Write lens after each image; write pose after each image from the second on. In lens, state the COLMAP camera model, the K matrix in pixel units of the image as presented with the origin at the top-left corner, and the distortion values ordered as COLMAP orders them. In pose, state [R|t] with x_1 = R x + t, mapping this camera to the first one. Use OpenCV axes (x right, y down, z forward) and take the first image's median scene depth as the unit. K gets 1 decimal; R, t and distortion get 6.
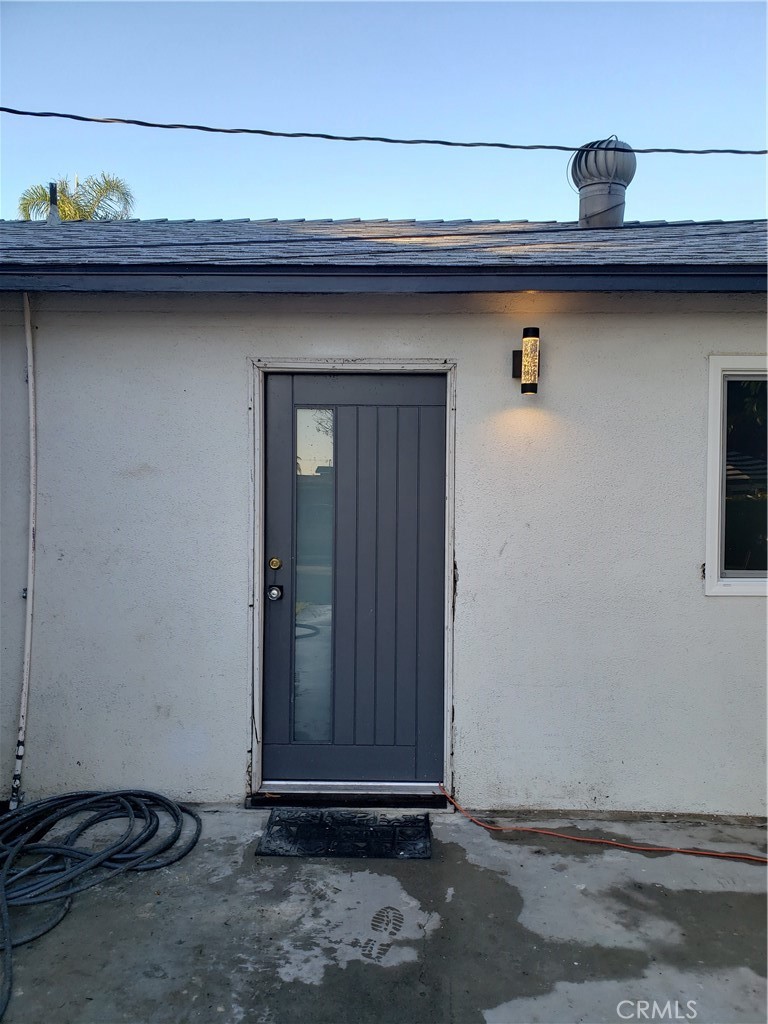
lens RADIAL K [[782.7, 0, 384.0], [0, 782.7, 512.0], [0, 0, 1]] dist [0.036840, -0.006081]
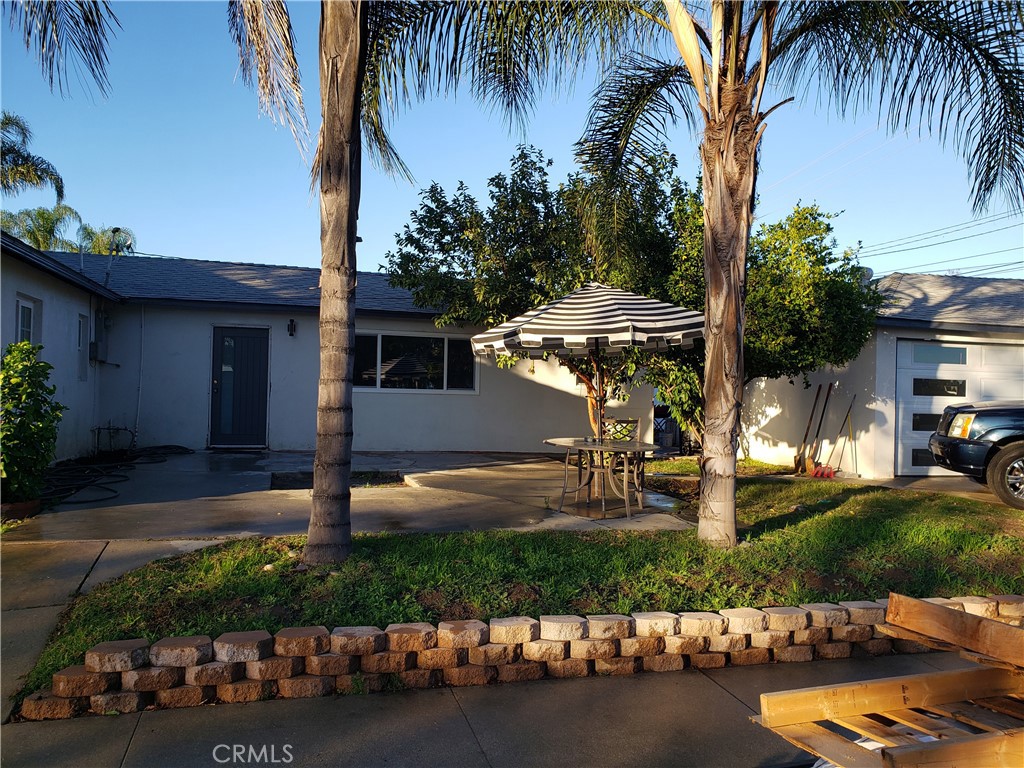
lens RADIAL K [[782.7, 0, 512.0], [0, 782.7, 384.0], [0, 0, 1]] dist [0.036840, -0.006081]
pose [[0.944925, 0.021513, 0.326580, -0.038256], [-0.010880, 0.999351, -0.034352, 0.191957], [-0.327107, 0.028907, 0.944545, -2.862269]]
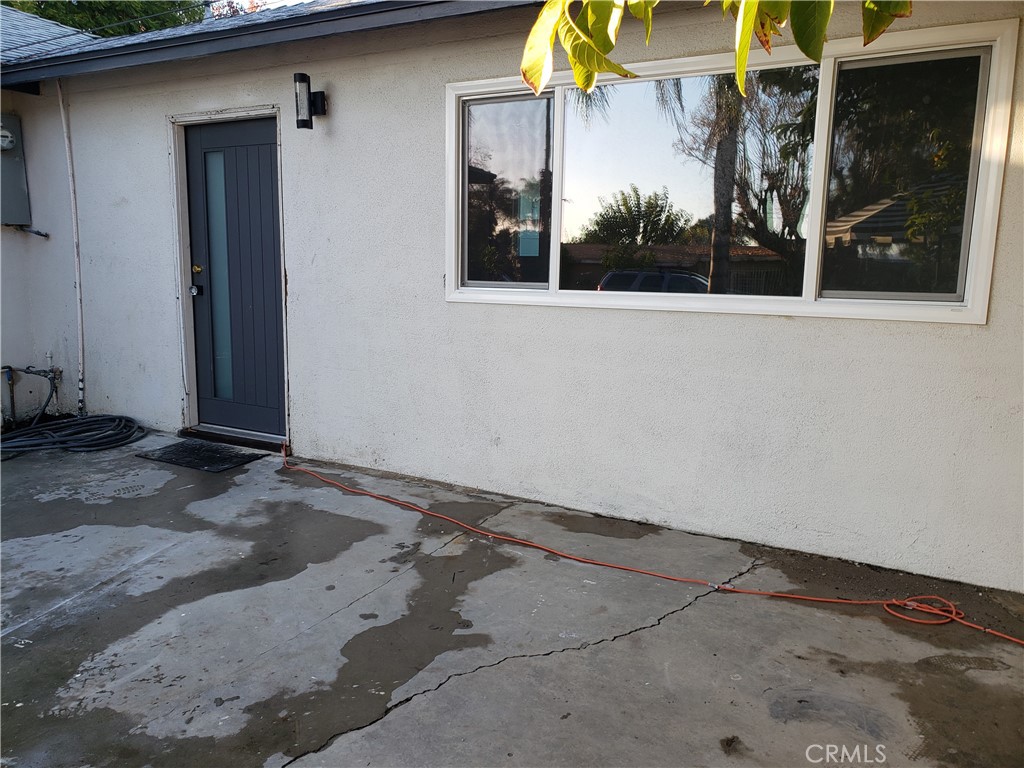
lens RADIAL K [[793.1, 0, 511.9], [0, 793.1, 397.2], [0, 0, 1]] dist [-0.012750, -0.008176]
pose [[0.891250, 0.089149, -0.444664, 1.066652], [-0.015533, 0.985914, 0.166529, 0.051596], [0.453247, -0.141512, 0.880081, -0.003696]]
